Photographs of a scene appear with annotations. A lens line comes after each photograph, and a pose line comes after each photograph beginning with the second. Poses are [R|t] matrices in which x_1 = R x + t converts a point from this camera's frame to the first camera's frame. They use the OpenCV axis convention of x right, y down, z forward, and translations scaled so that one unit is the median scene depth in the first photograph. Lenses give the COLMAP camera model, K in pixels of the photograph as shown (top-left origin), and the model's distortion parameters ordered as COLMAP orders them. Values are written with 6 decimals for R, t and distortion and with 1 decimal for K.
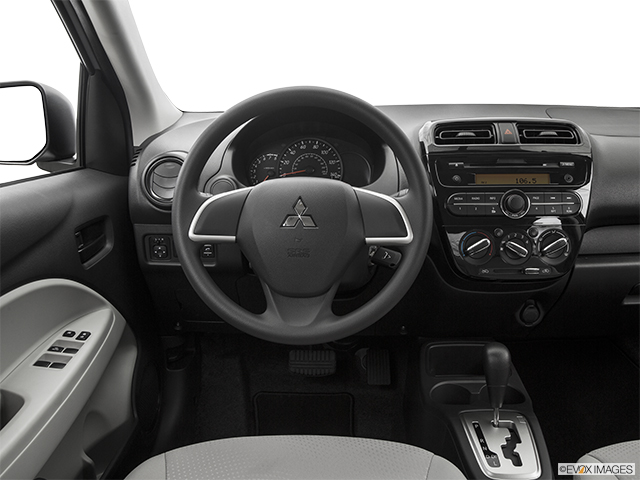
lens RADIAL K [[621.7, 0, 320.4], [0, 621.7, 230.1], [0, 0, 1]] dist [-0.007414, 0.019782]
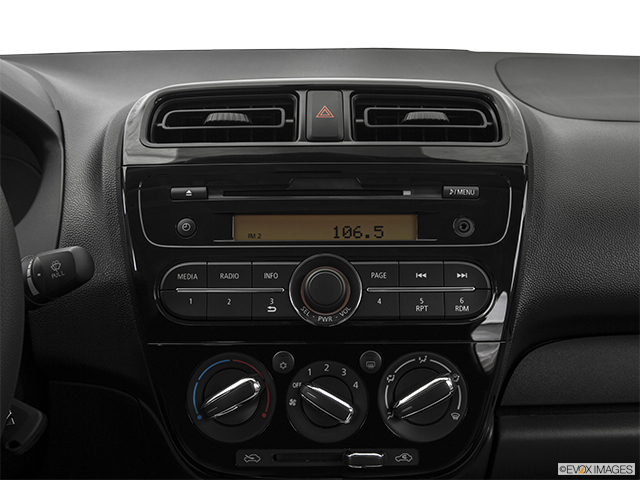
lens RADIAL K [[1018.0, 0, 320.0], [0, 1018.0, 240.0], [0, 0, 1]] dist [0.010874, 0.010036]
pose [[0.999910, 0.001908, -0.013297, 0.312946], [-0.002395, 0.999322, -0.036742, -0.049386], [0.013218, 0.036771, 0.999236, 0.333684]]
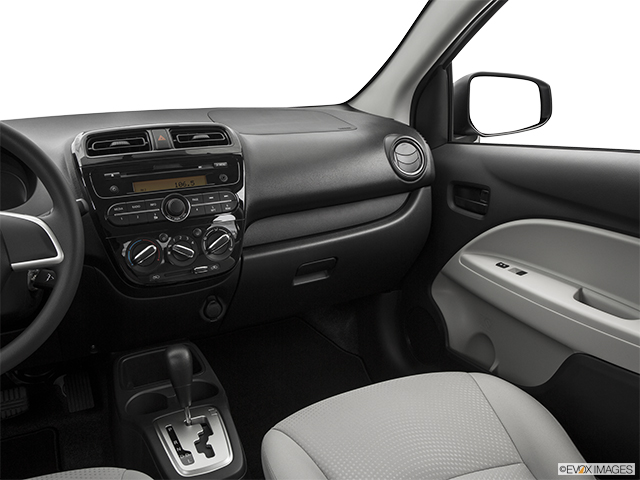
lens RADIAL K [[621.7, 0, 320.4], [0, 621.7, 230.1], [0, 0, 1]] dist [-0.007414, 0.019782]
pose [[0.902447, -0.131959, 0.410094, 0.100580], [0.132934, 0.990777, 0.026277, -0.000498], [-0.409779, 0.030802, 0.911665, -0.033582]]
